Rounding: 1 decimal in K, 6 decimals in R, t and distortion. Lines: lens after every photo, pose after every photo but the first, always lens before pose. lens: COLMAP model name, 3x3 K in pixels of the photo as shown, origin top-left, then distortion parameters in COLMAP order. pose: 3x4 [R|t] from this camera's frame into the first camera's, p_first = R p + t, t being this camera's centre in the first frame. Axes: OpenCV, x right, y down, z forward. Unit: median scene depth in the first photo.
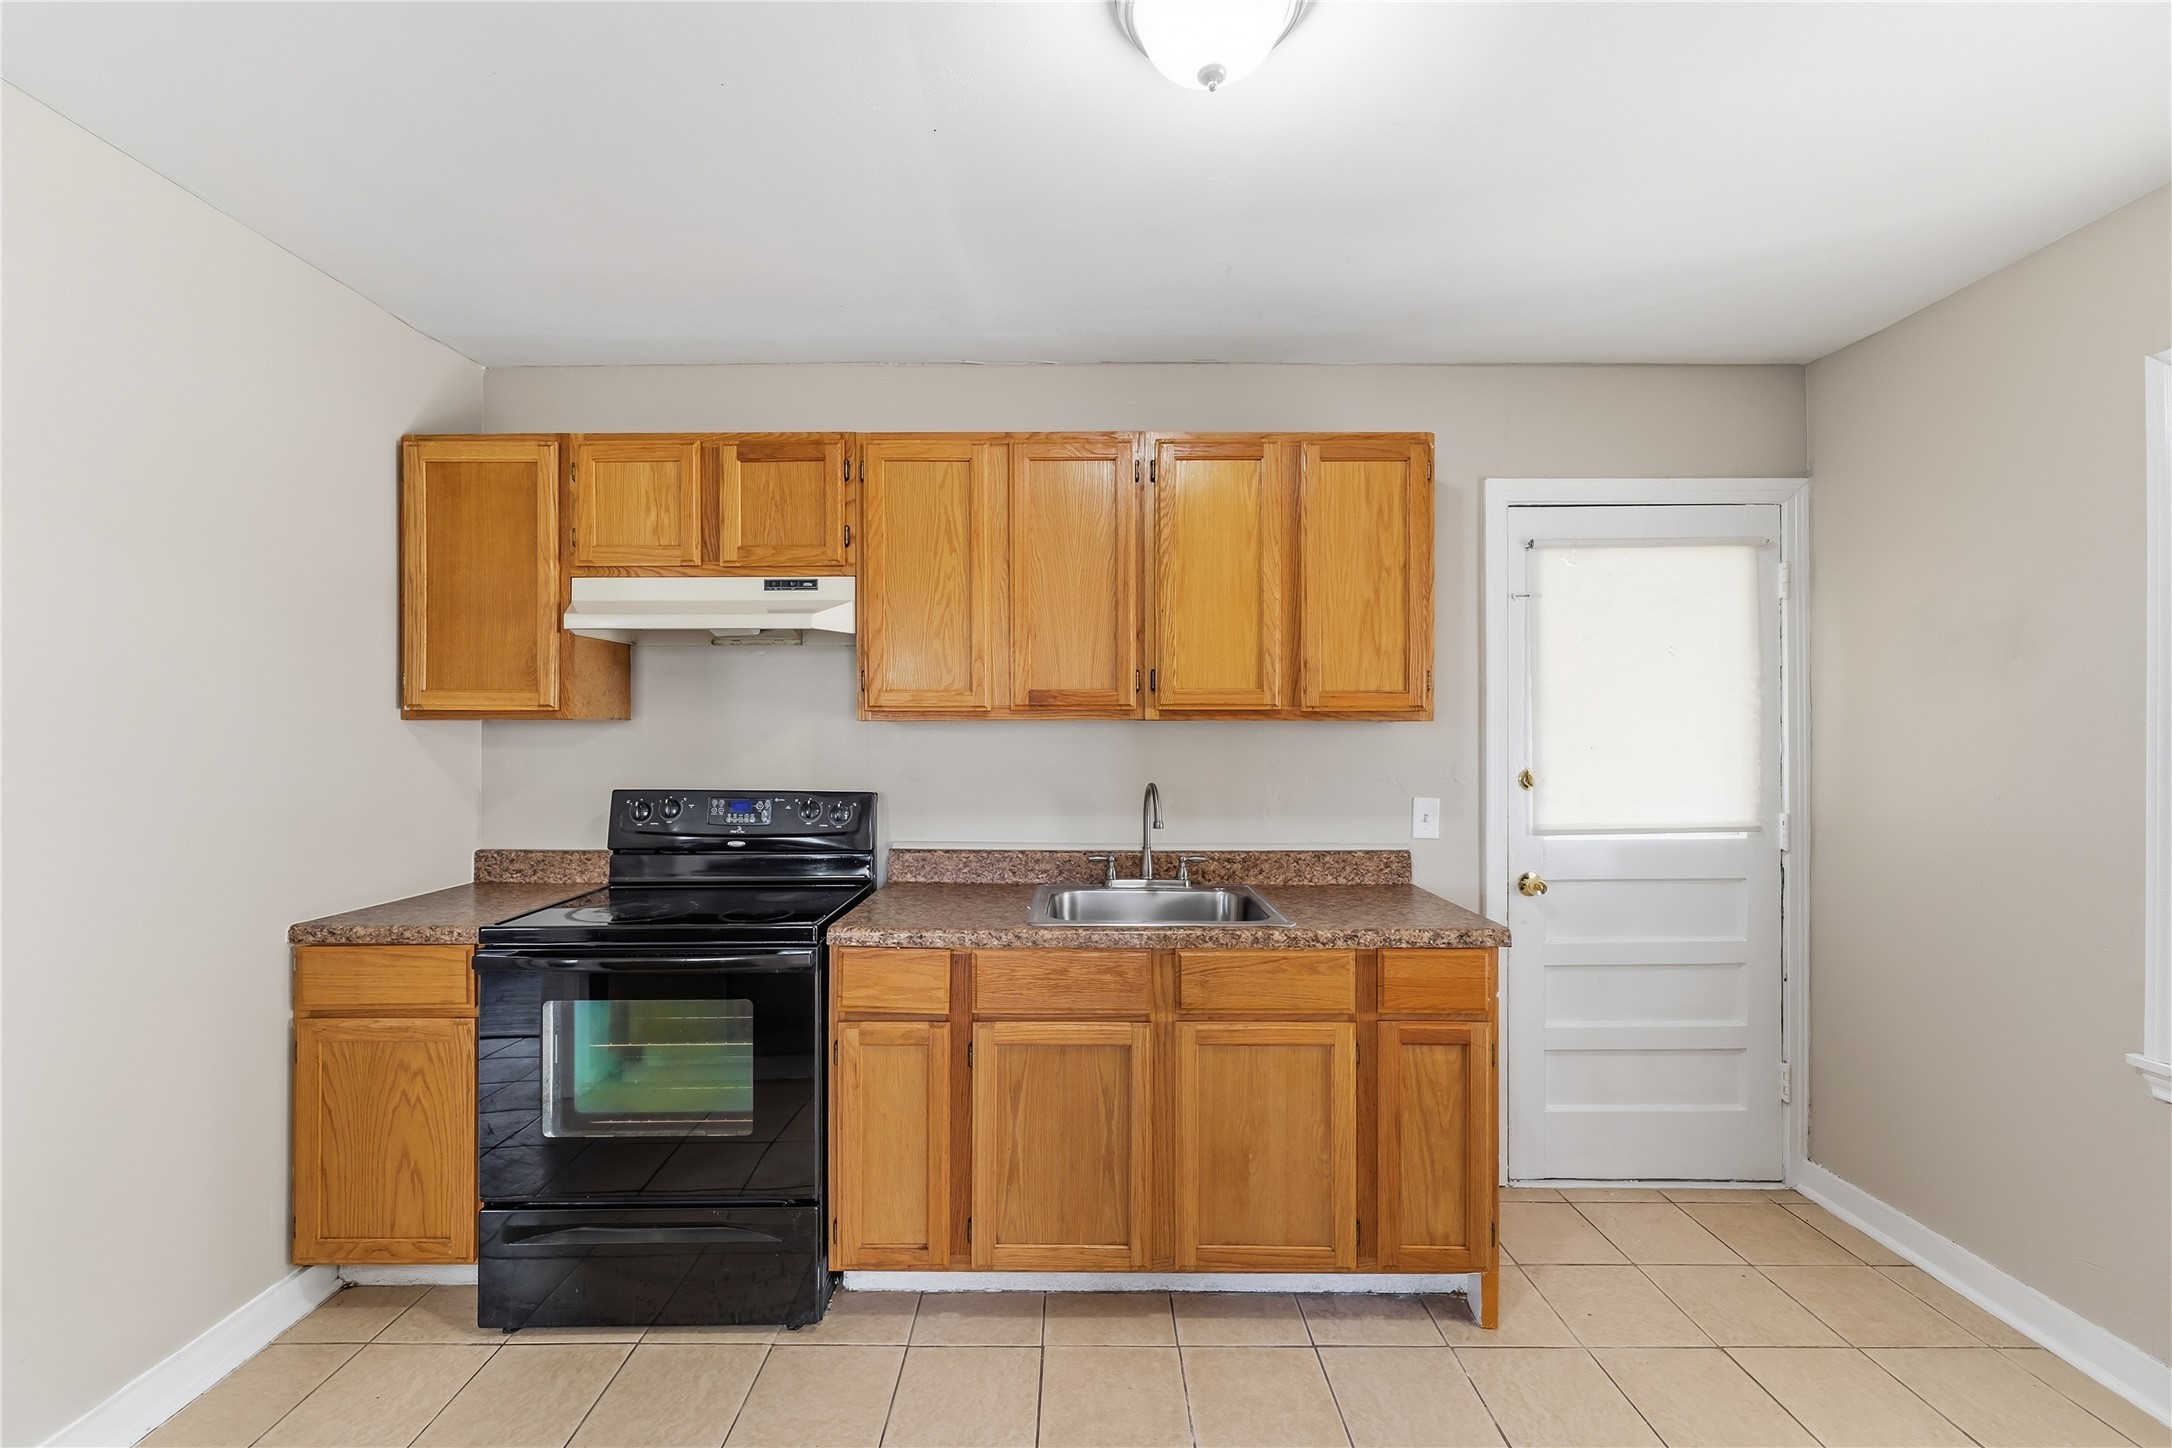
lens RADIAL K [[898.0, 0, 1078.6], [0, 898.0, 723.8], [0, 0, 1]] dist [0.000396, -0.000201]
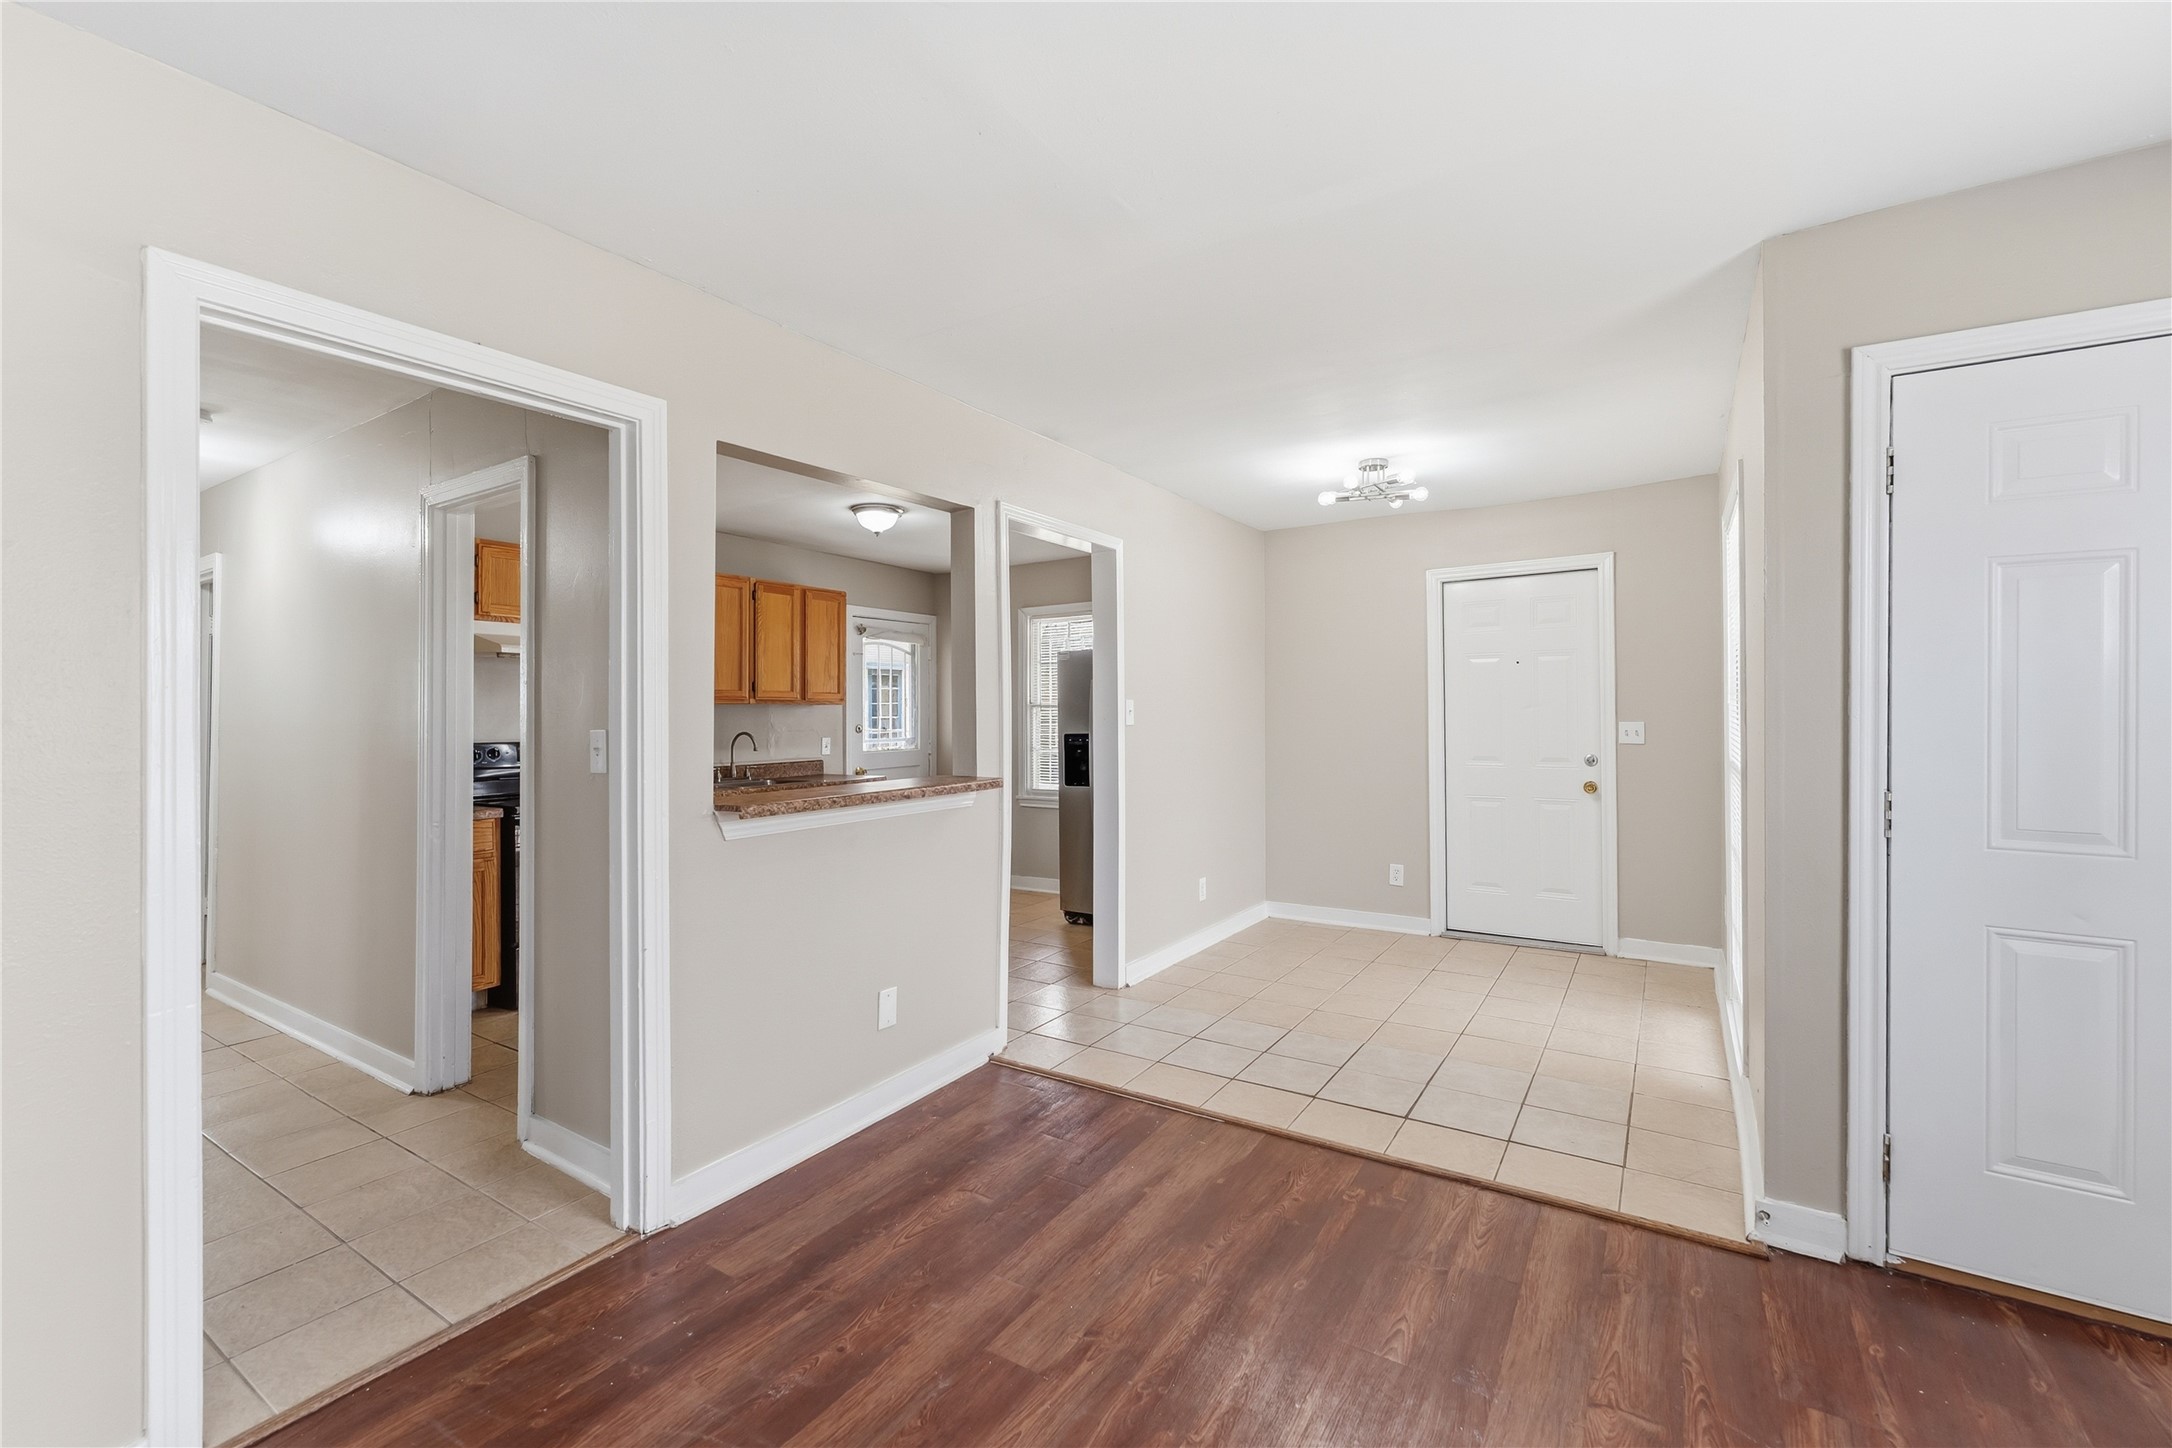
lens RADIAL K [[898.0, 0, 1096.7], [0, 898.0, 714.4], [0, 0, 1]] dist [0.000396, -0.000201]
pose [[0.526425, -0.005371, 0.850205, -1.378511], [0.006701, 0.999975, 0.002167, 0.024052], [-0.850195, 0.004556, 0.526448, -0.936757]]
